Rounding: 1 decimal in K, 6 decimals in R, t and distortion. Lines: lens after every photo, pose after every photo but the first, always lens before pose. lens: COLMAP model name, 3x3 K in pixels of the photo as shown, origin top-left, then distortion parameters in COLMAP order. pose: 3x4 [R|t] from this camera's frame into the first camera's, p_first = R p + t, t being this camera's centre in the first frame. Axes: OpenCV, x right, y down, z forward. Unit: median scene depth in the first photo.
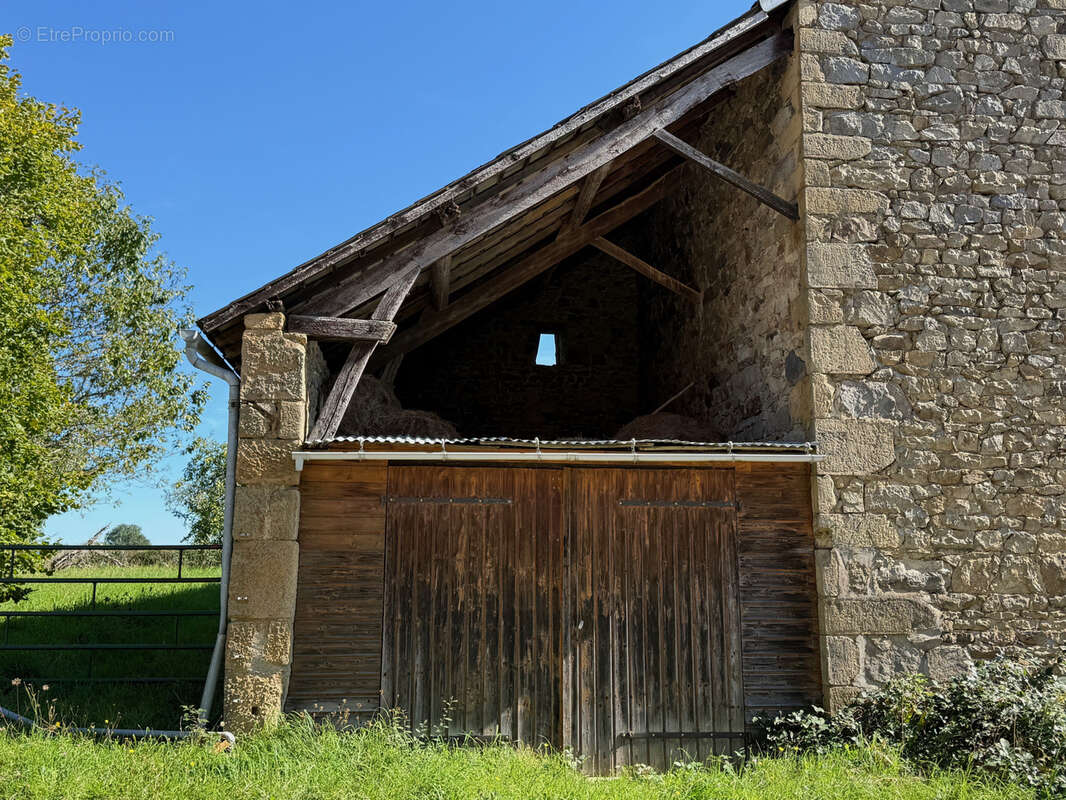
lens RADIAL K [[1092.4, 0, 533.0], [0, 1092.4, 400.0], [0, 0, 1]] dist [0.188670, -0.469951]
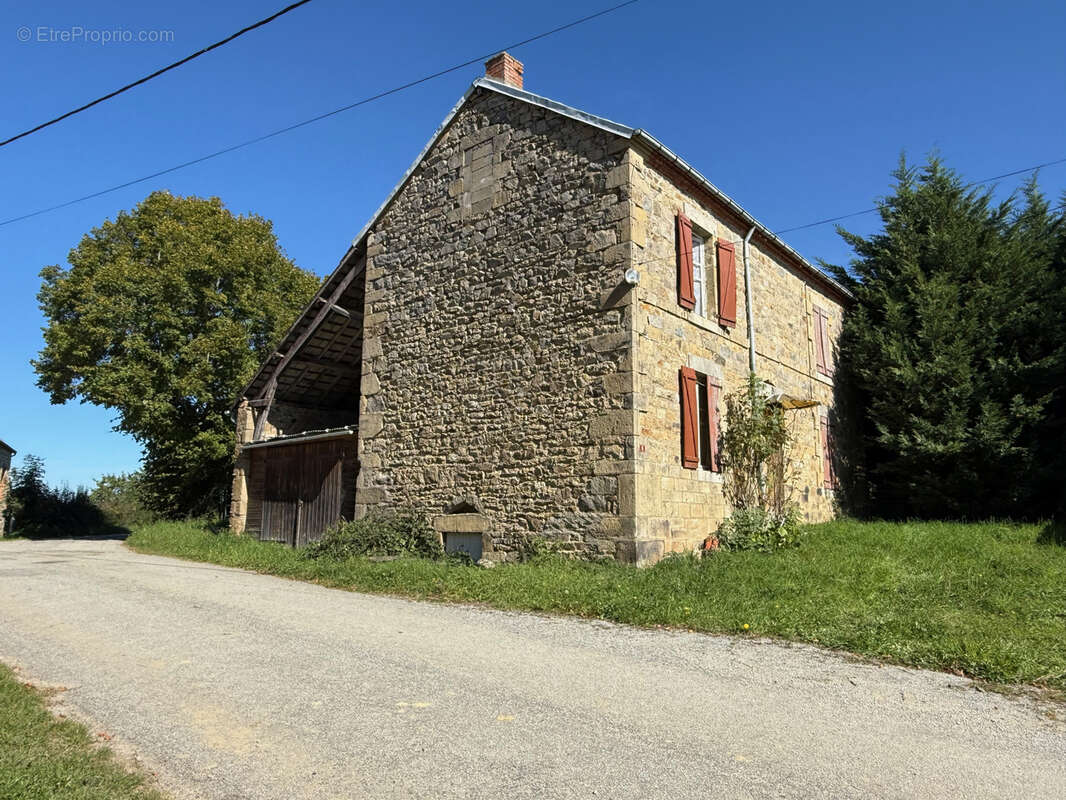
lens RADIAL K [[740.4, 0, 527.8], [0, 740.4, 400.7], [0, 0, 1]] dist [-0.001406, -0.002114]
pose [[0.673477, -0.121848, -0.729096, 1.687169], [0.127463, 0.990690, -0.047826, 0.109876], [0.728136, -0.060723, 0.682738, 0.174858]]
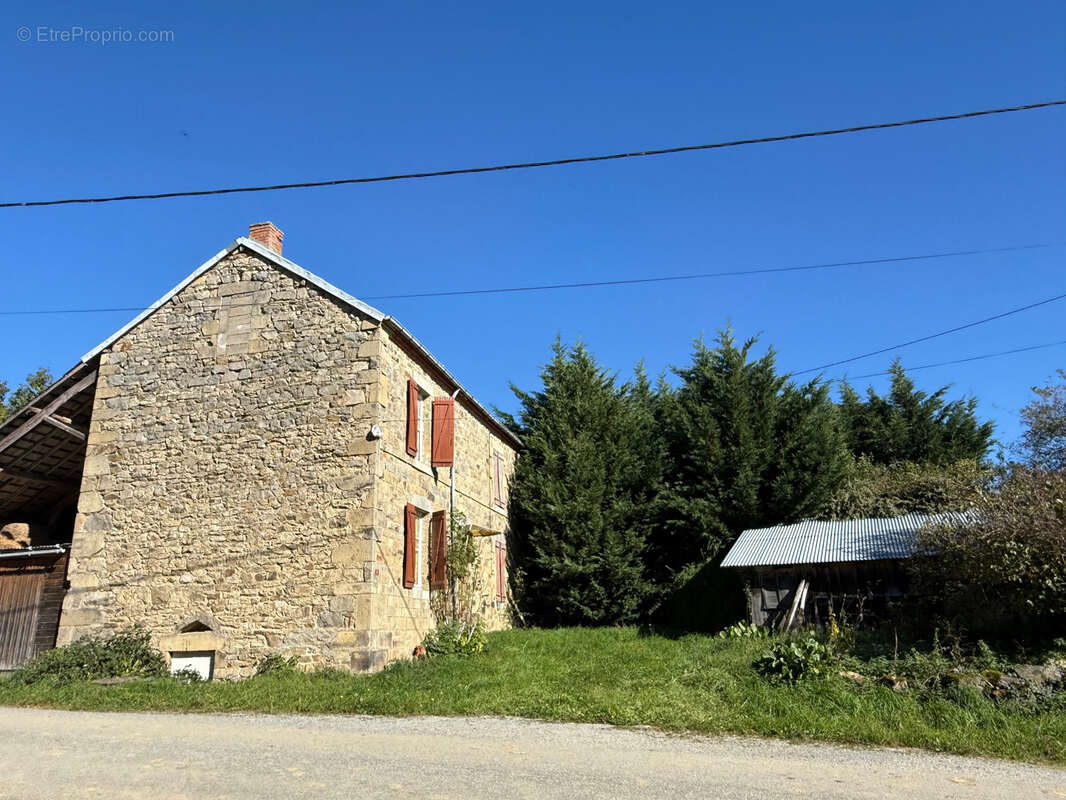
lens RADIAL K [[750.6, 0, 533.4], [0, 750.6, 394.0], [0, 0, 1]] dist [-0.001624, 0.002369]
pose [[0.933931, -0.138790, -0.329410, 1.757414], [0.096370, 0.985184, -0.141862, 0.046582], [0.344219, 0.100744, 0.933469, -0.190631]]
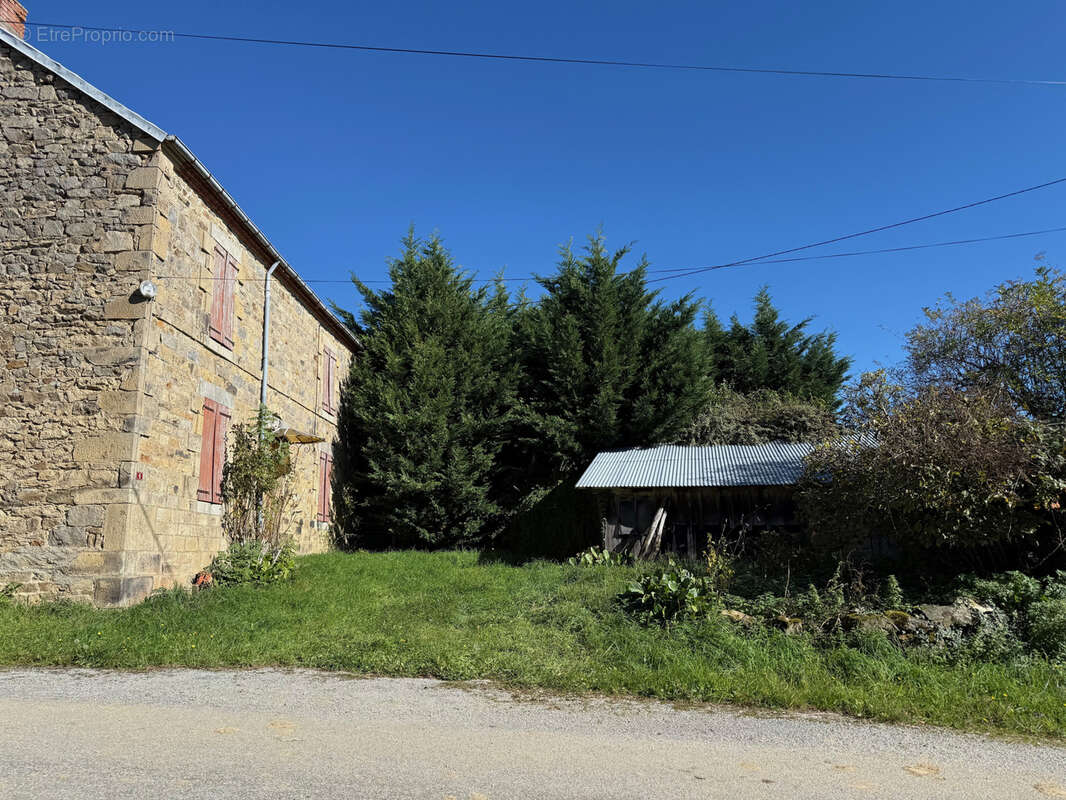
lens RADIAL K [[740.8, 0, 532.2], [0, 740.8, 406.0], [0, 0, 1]] dist [0.120637, -0.187949]
pose [[0.987463, -0.047331, -0.150586, 1.679048], [0.044812, 0.998794, -0.020080, 0.097656], [0.151355, 0.013080, 0.988393, 0.102864]]
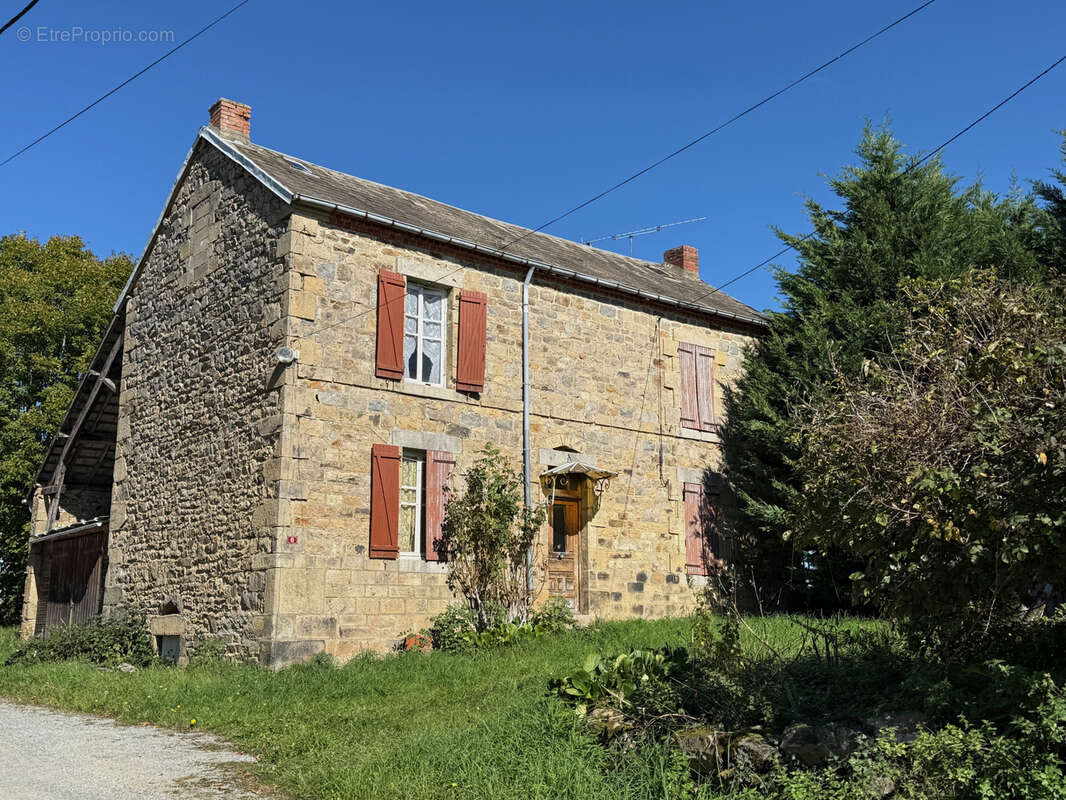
lens RADIAL K [[1092.4, 0, 533.0], [0, 1092.4, 400.0], [0, 0, 1]] dist [0.188670, -0.469951]
pose [[0.525722, -0.177622, -0.831906, 2.526921], [0.157040, 0.981413, -0.110302, 0.184832], [0.836035, -0.072654, 0.543844, 0.532804]]
